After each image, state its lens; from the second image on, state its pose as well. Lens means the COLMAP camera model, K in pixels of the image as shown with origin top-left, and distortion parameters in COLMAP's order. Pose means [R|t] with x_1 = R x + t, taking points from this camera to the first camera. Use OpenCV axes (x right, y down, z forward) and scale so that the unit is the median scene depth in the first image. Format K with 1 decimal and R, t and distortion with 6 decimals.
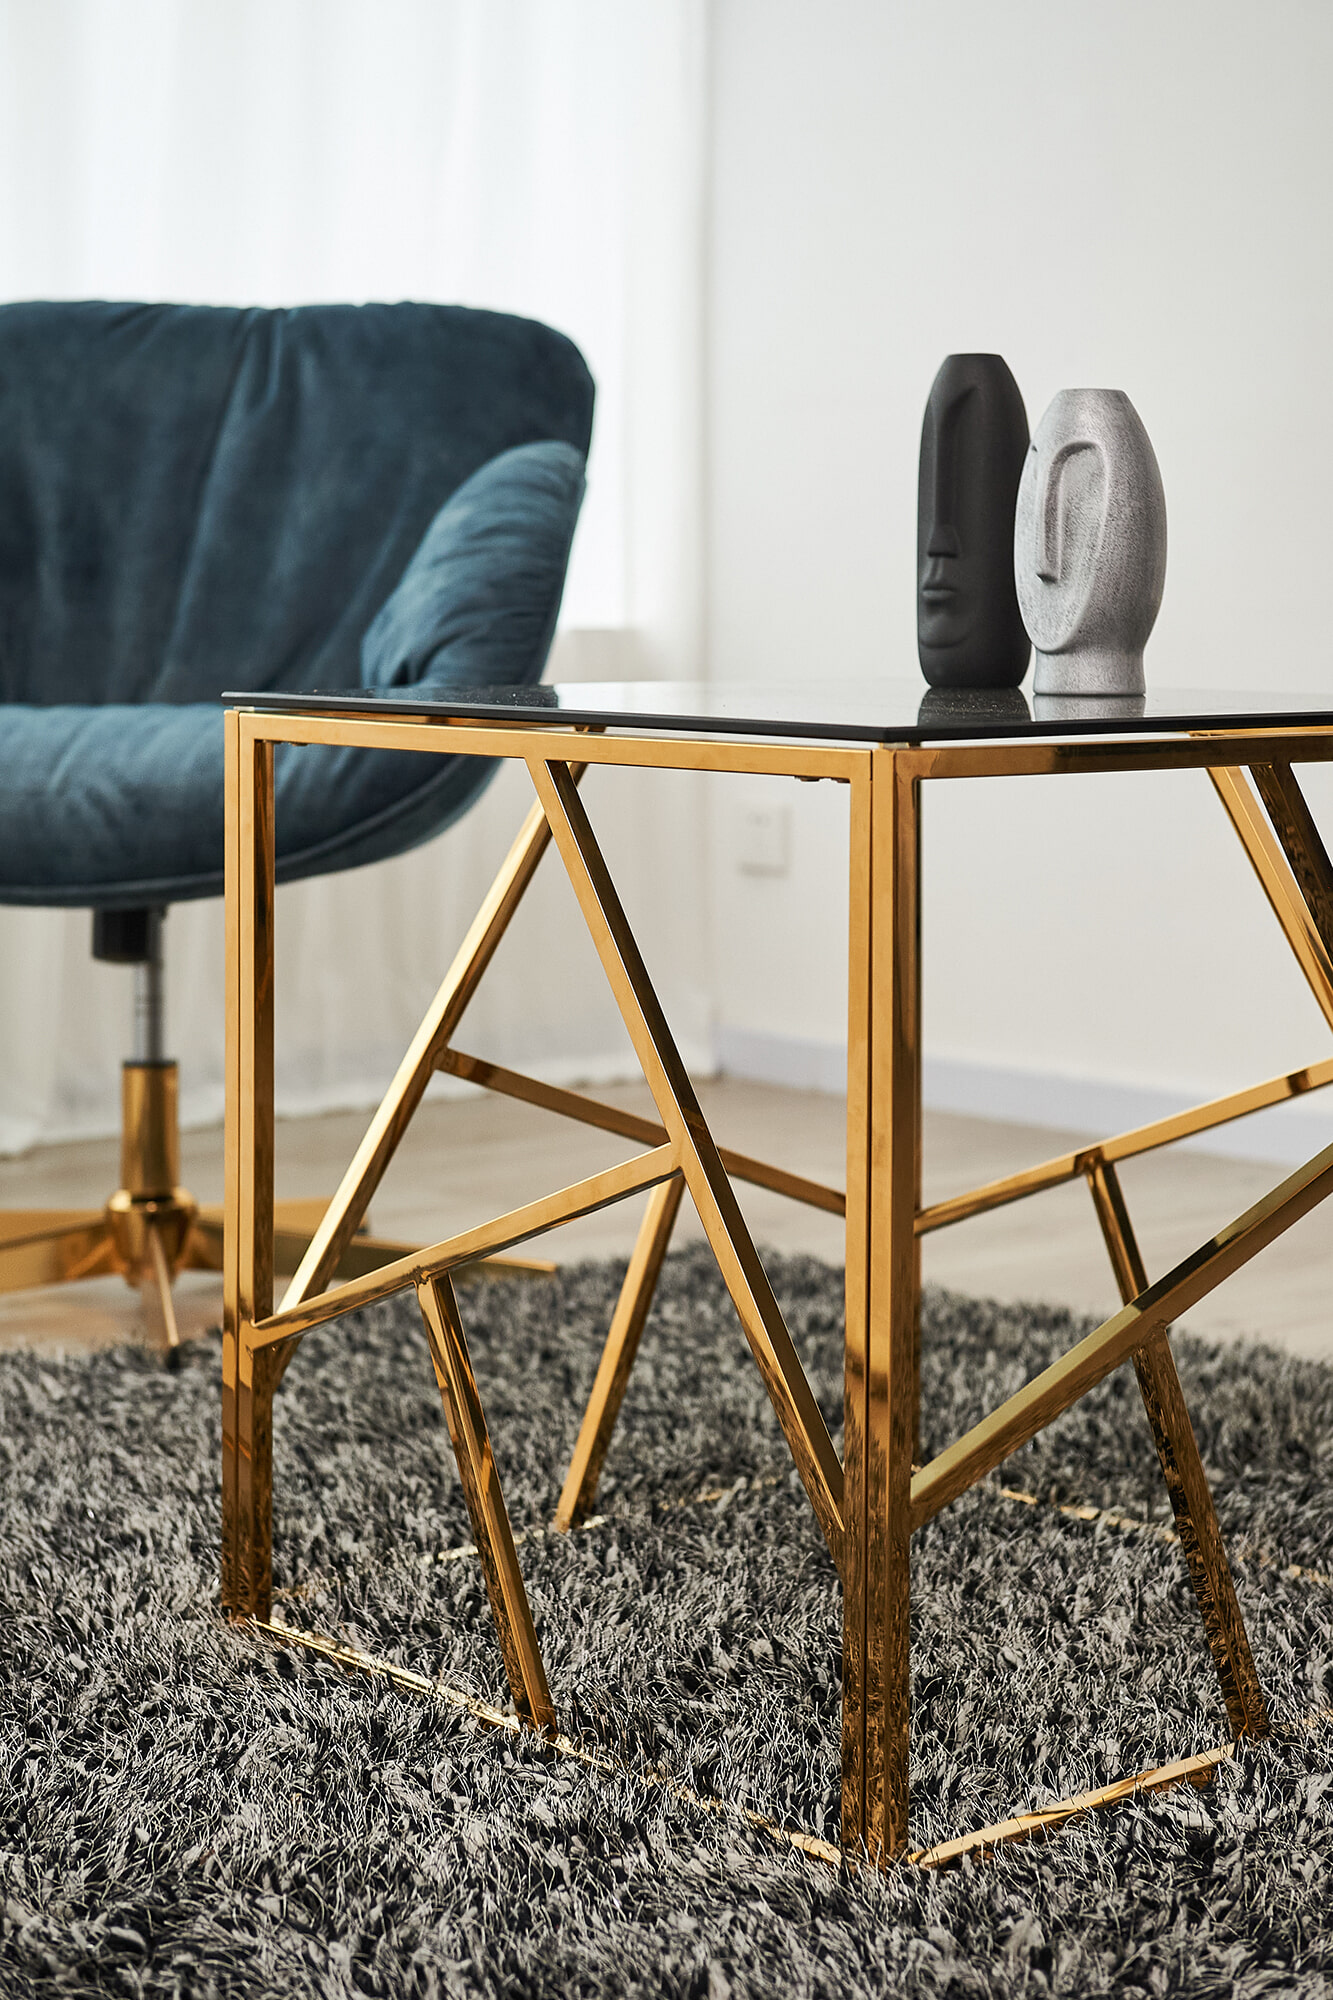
lens RADIAL K [[3448.7, 0, 669.3], [0, 3448.7, 564.8], [0, 0, 1]] dist [-0.006440, -0.030442]
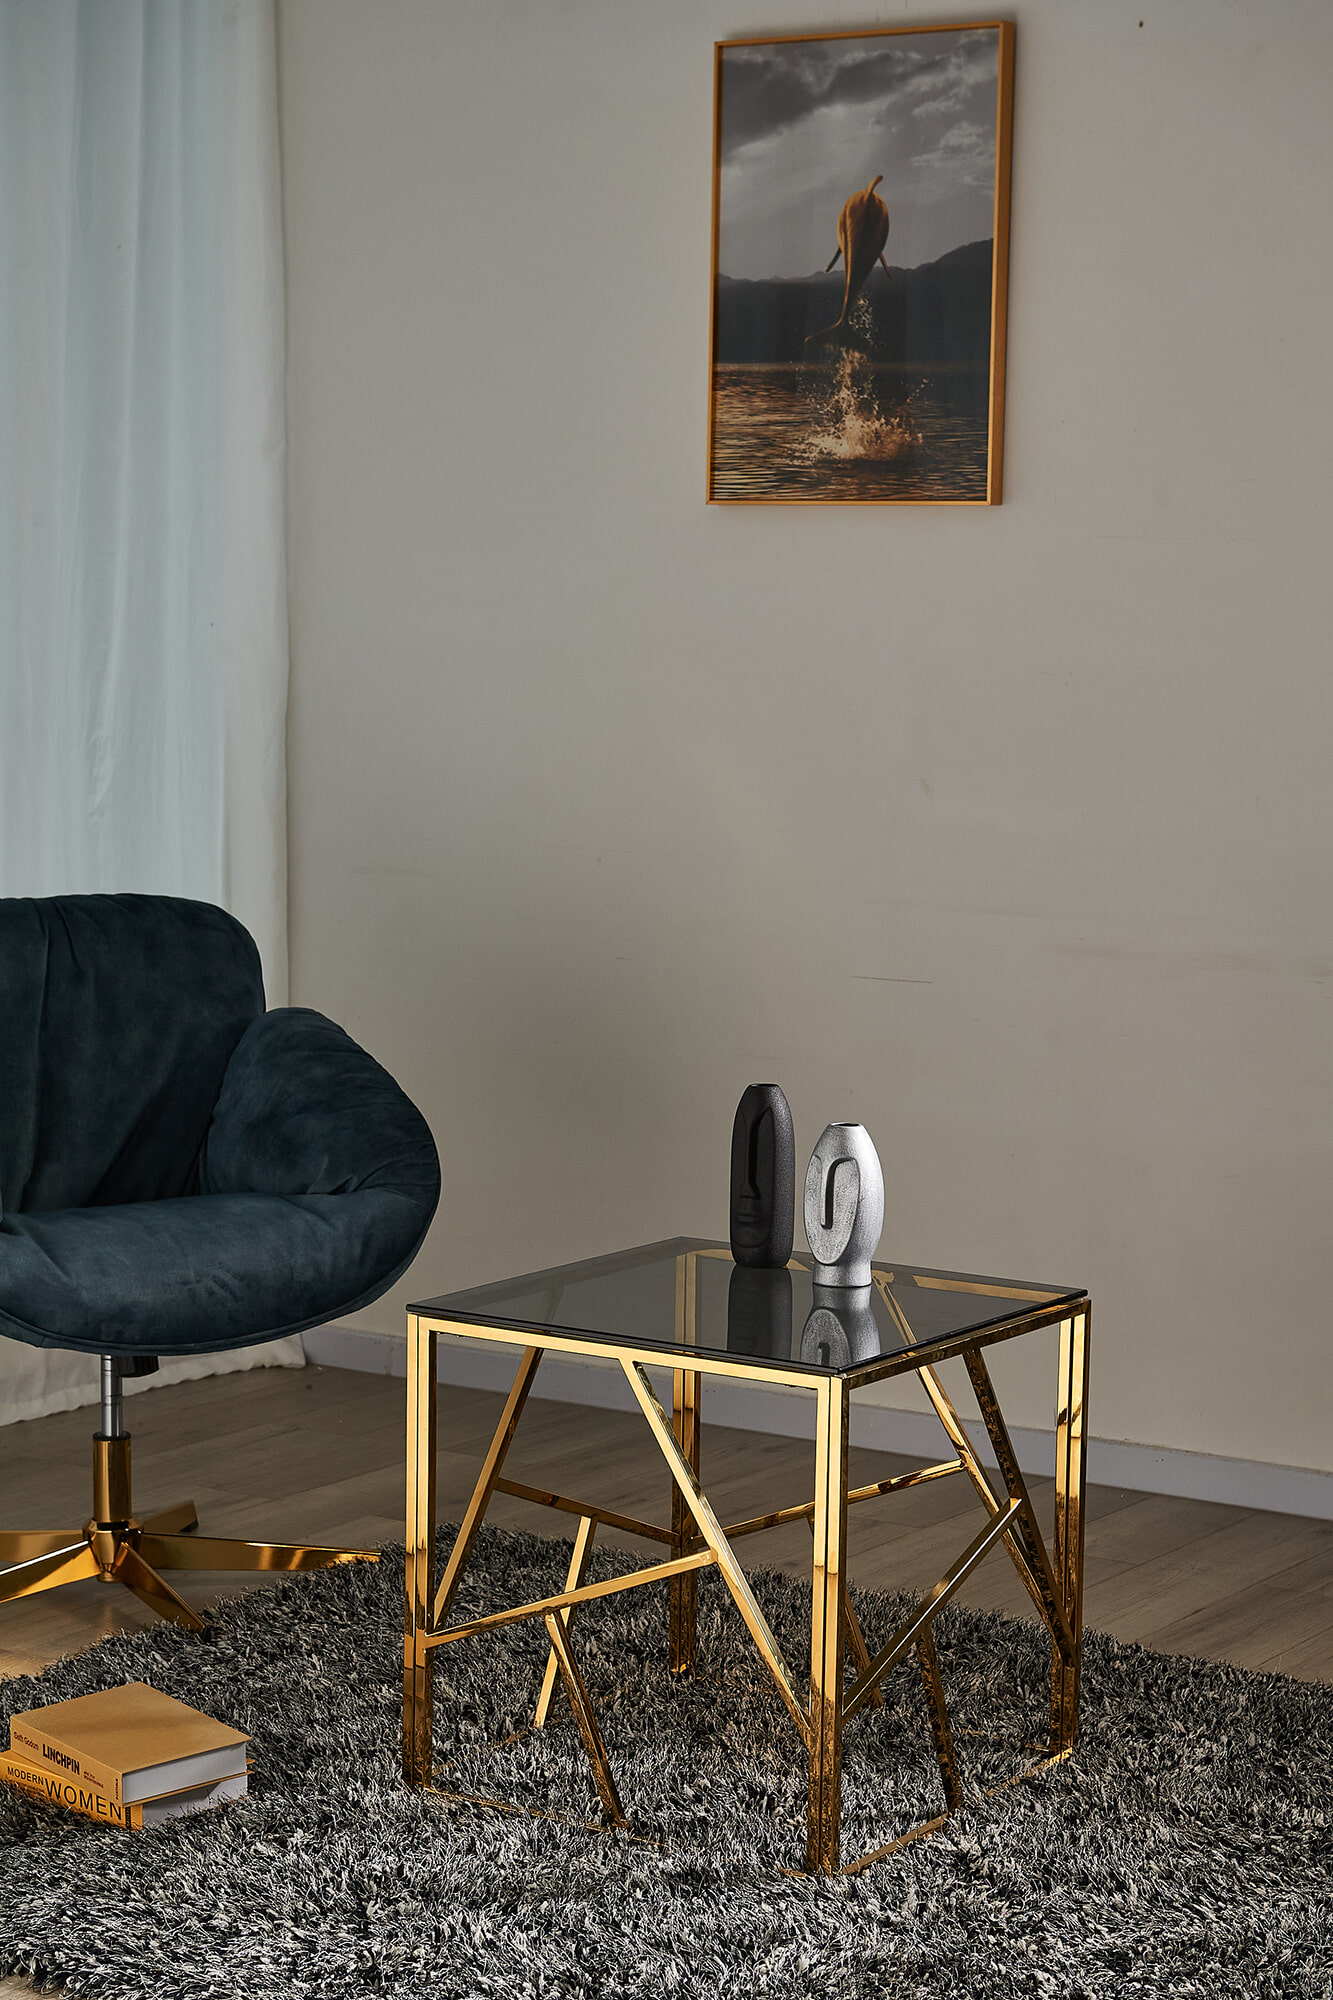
lens RADIAL K [[3819.6, 0, 666.5], [0, 3819.6, 1000.0], [0, 0, 1]] dist [0.158163, -0.350914]
pose [[0.965006, -0.017476, 0.261644, -0.540858], [-0.012393, 0.993623, 0.112074, -0.366276], [-0.261934, -0.111395, 0.958635, -1.021865]]
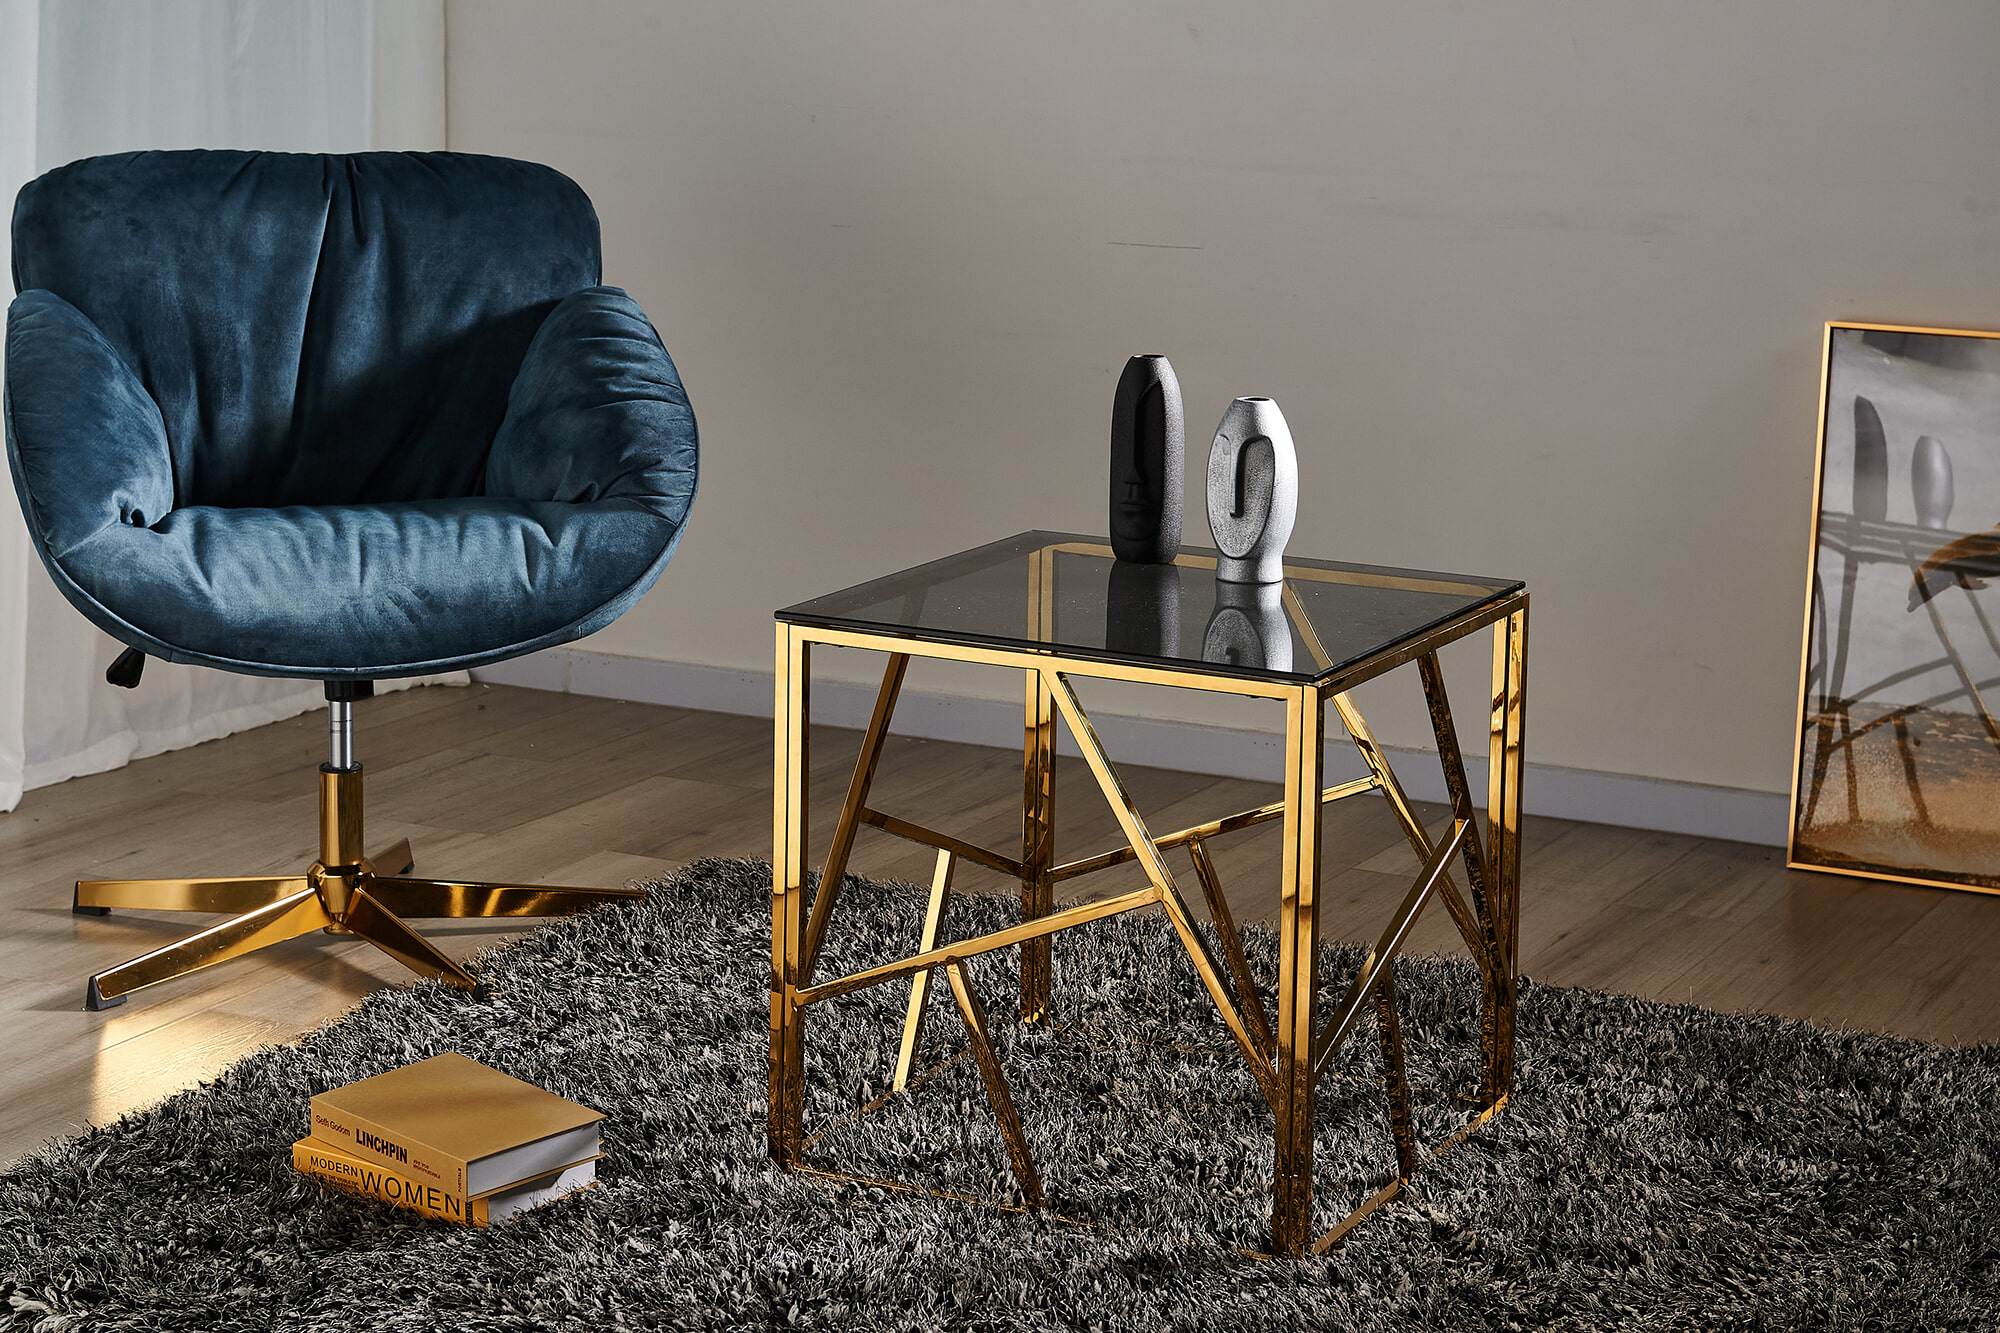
lens RADIAL K [[3947.1, 0, 970.9], [0, 3947.1, 310.7], [0, 0, 1]] dist [0.055781, 0.156571]
pose [[0.932959, -0.026849, 0.358980, -0.713795], [-0.015477, 0.993301, 0.114515, -0.319989], [-0.359649, -0.112393, 0.926294, -0.740233]]
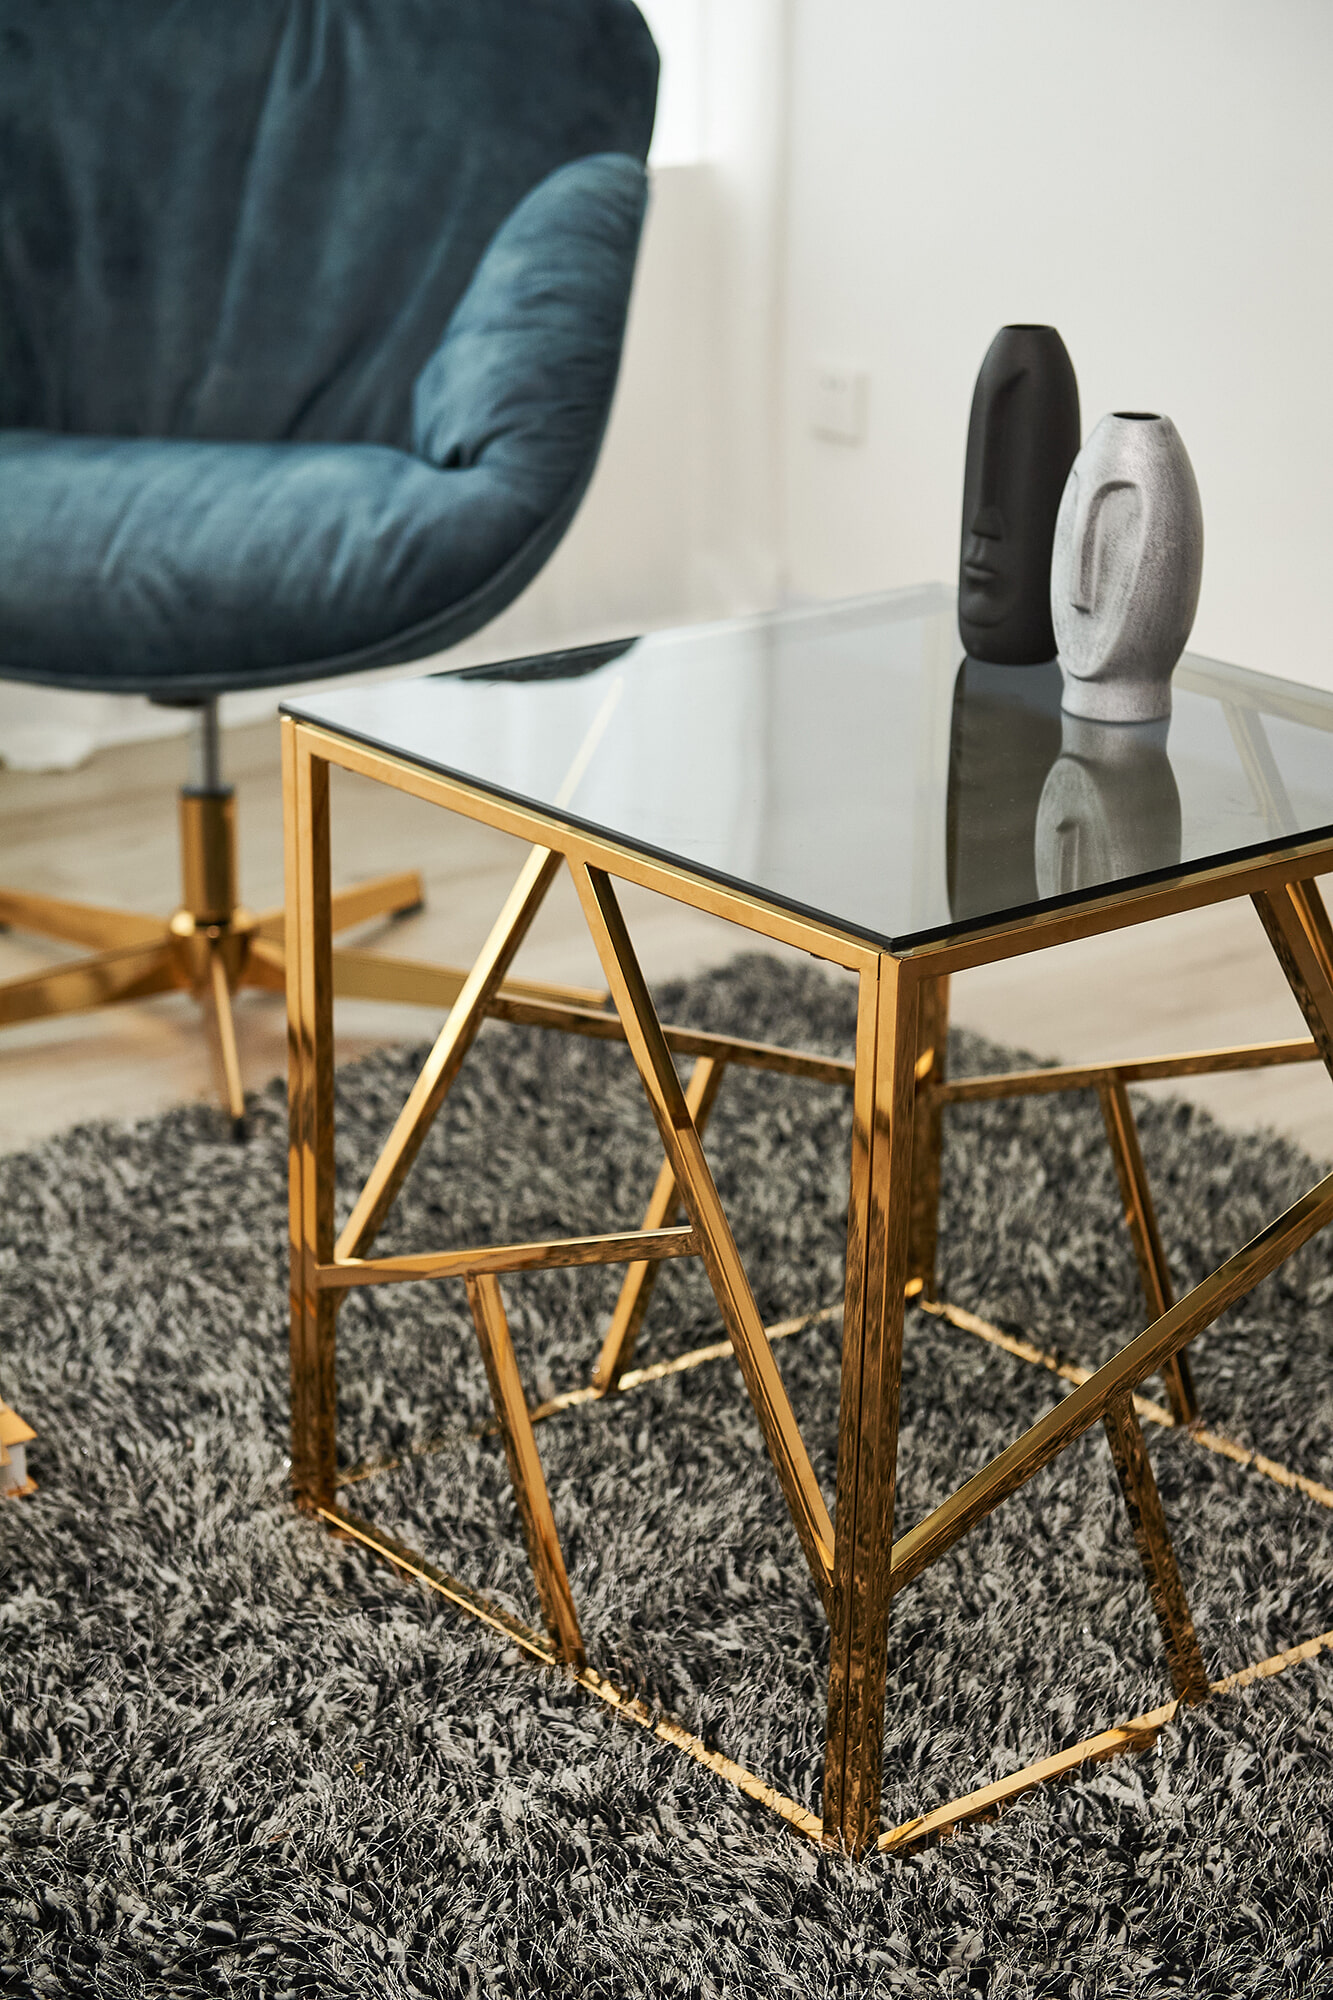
lens RADIAL K [[3819.6, 0, 666.5], [0, 3819.6, 1000.0], [0, 0, 1]] dist [0.158163, -0.350914]
pose [[0.999455, 0.025827, -0.020562, 0.013318], [-0.017379, 0.941189, 0.337433, -0.273531], [0.028067, -0.336892, 0.941125, -0.115358]]
